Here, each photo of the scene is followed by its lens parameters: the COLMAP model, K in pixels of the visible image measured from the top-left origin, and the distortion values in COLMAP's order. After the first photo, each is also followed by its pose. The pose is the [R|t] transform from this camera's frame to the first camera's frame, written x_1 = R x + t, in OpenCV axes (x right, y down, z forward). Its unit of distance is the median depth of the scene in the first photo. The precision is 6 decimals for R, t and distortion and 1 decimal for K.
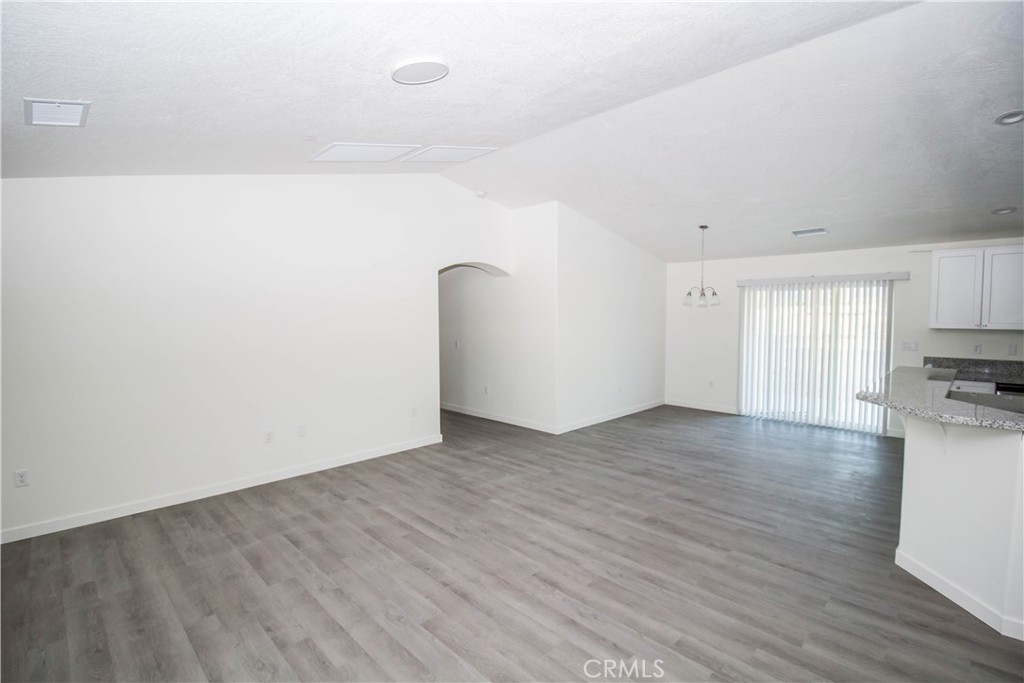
lens RADIAL K [[473.2, 0, 511.1], [0, 473.2, 336.3], [0, 0, 1]] dist [-0.016516, -0.001112]
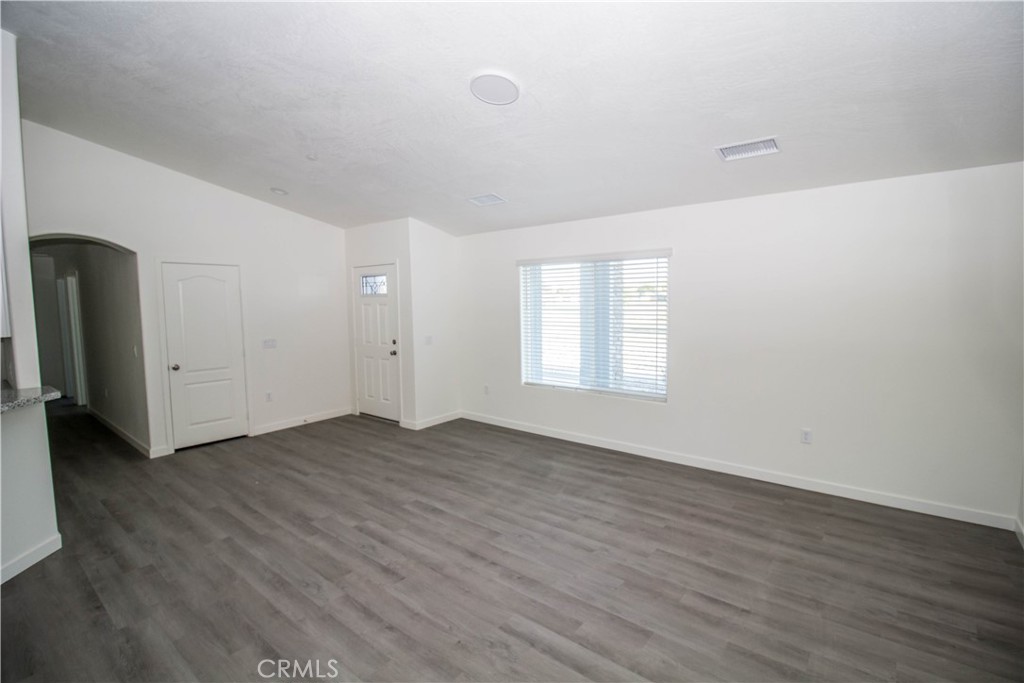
lens RADIAL K [[473.2, 0, 511.1], [0, 473.2, 336.3], [0, 0, 1]] dist [-0.016516, -0.001112]
pose [[-0.994323, 0.025557, -0.103293, -0.086344], [0.012287, 0.991812, 0.127116, -0.094223], [0.105696, 0.125126, -0.986495, 2.007786]]
